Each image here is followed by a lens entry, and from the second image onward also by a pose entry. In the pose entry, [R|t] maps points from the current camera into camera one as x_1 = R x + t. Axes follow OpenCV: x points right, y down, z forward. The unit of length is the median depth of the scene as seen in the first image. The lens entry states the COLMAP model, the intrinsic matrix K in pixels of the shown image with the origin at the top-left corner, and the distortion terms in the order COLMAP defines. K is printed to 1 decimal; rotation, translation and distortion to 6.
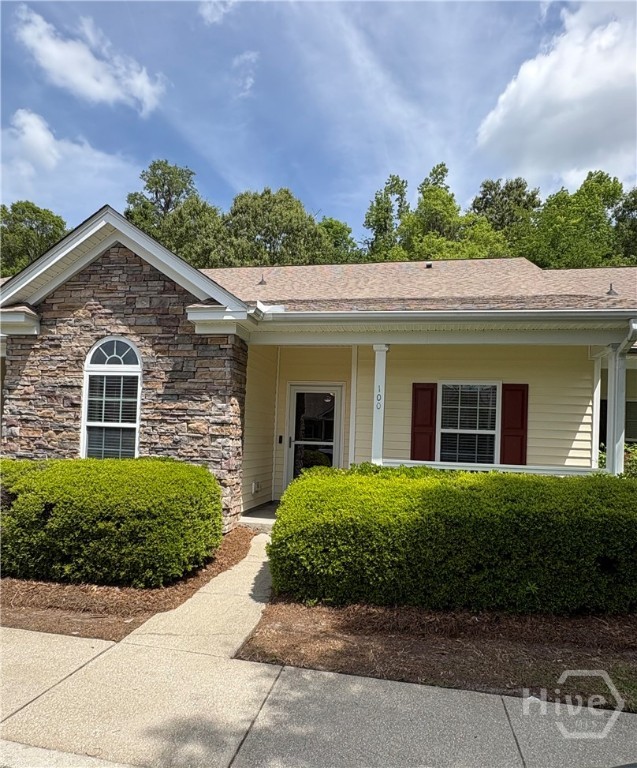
lens RADIAL K [[496.3, 0, 309.8], [0, 496.3, 423.3], [0, 0, 1]] dist [0.001218, 0.003157]
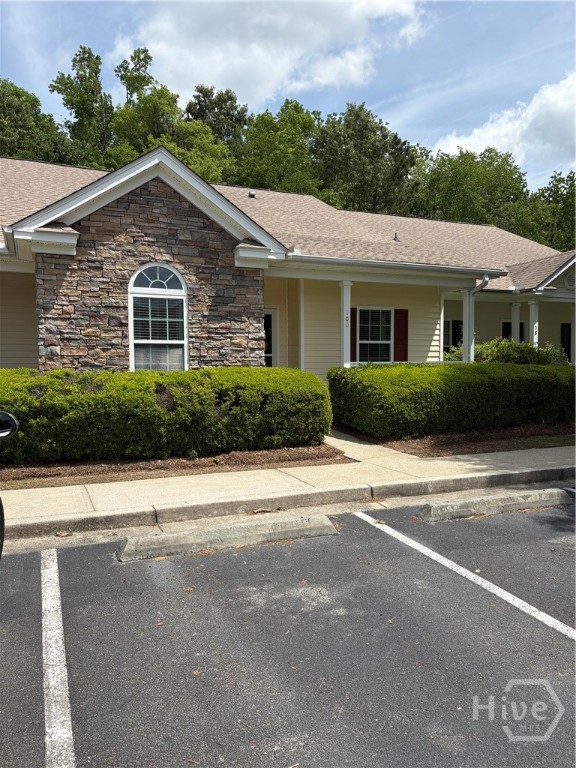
lens RADIAL K [[587.2, 0, 287.9], [0, 587.2, 389.2], [0, 0, 1]] dist [0.034984, -0.037473]
pose [[0.813839, -0.066418, 0.577282, -0.933598], [0.019605, 0.996019, 0.086957, -0.000424], [-0.580759, -0.059451, 0.811901, -0.268302]]
